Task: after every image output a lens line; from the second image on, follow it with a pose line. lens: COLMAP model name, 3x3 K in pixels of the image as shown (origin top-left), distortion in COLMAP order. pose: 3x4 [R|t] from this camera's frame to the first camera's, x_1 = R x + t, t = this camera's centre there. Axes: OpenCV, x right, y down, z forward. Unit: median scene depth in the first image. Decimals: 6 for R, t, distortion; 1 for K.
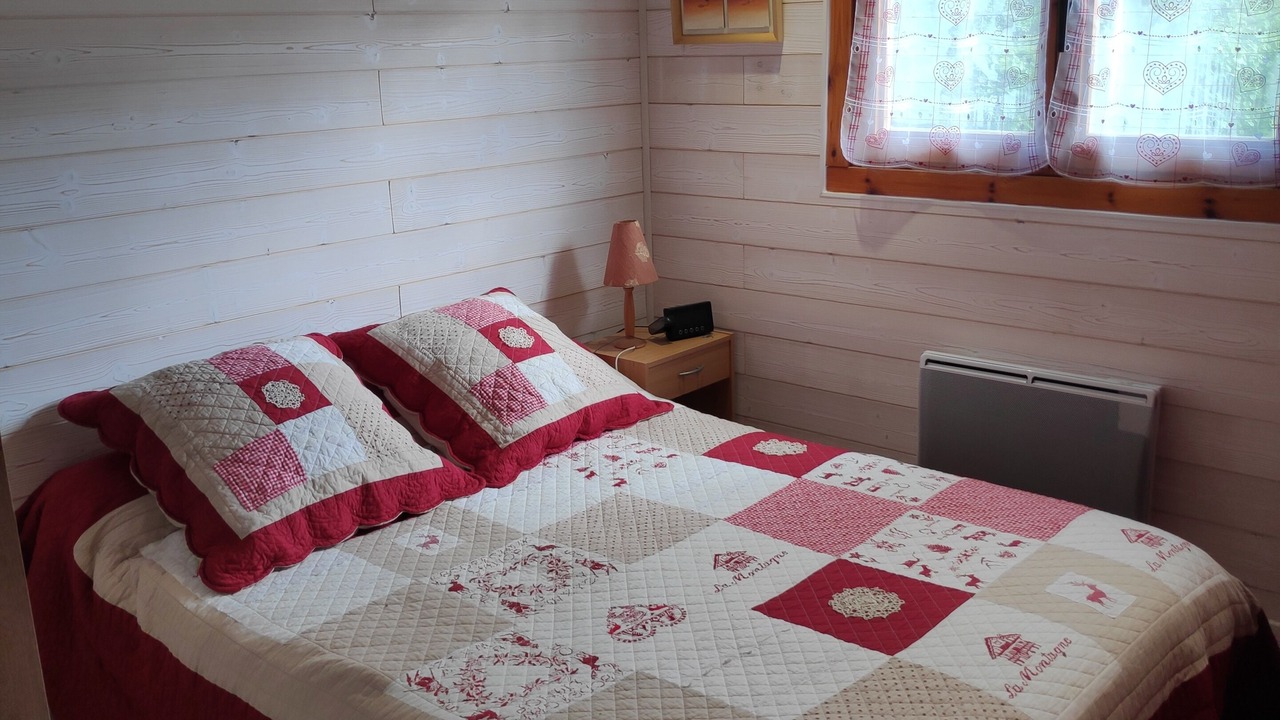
lens RADIAL K [[1194.2, 0, 639.9], [0, 1194.2, 354.0], [0, 0, 1]] dist [0.021600, 0.000000]
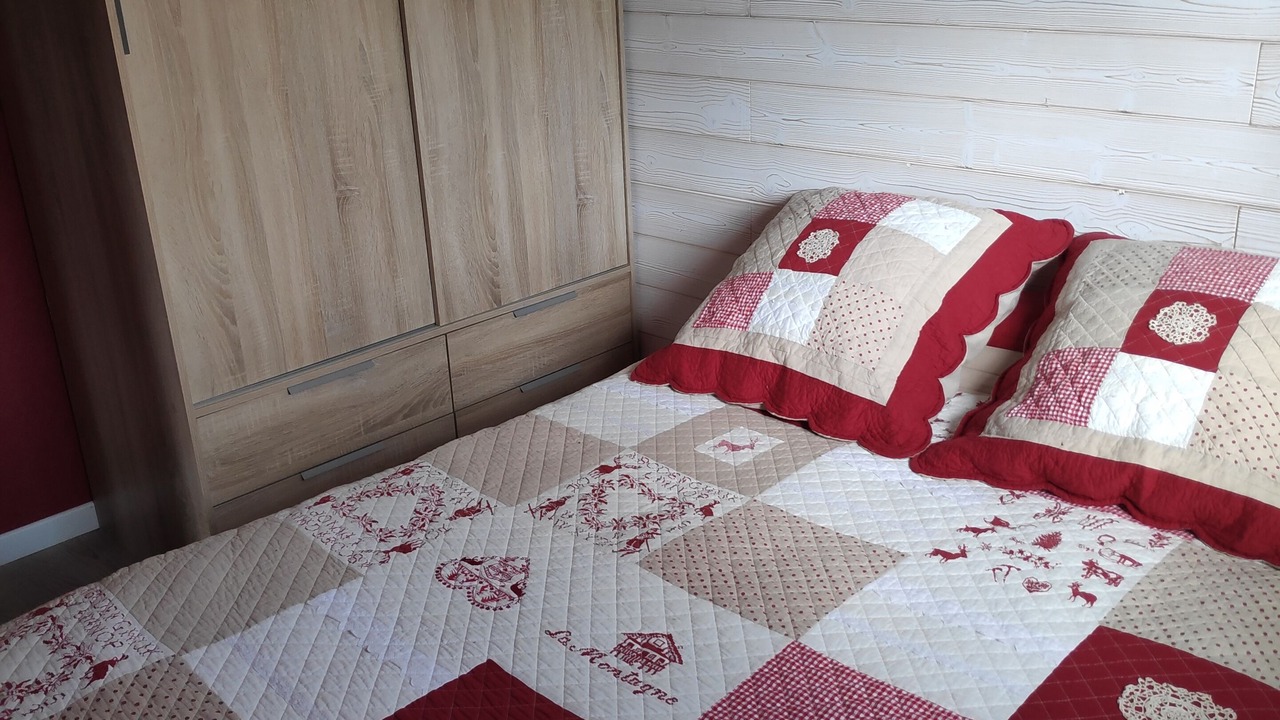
lens RADIAL K [[1194.2, 0, 640.9], [0, 1194.2, 368.7], [0, 0, 1]] dist [0.021600, 0.000000]
pose [[-0.034729, 0.399292, -0.916166, 0.587934], [-0.216702, 0.891900, 0.396931, -0.218207], [0.975620, 0.212320, 0.055553, 0.861866]]
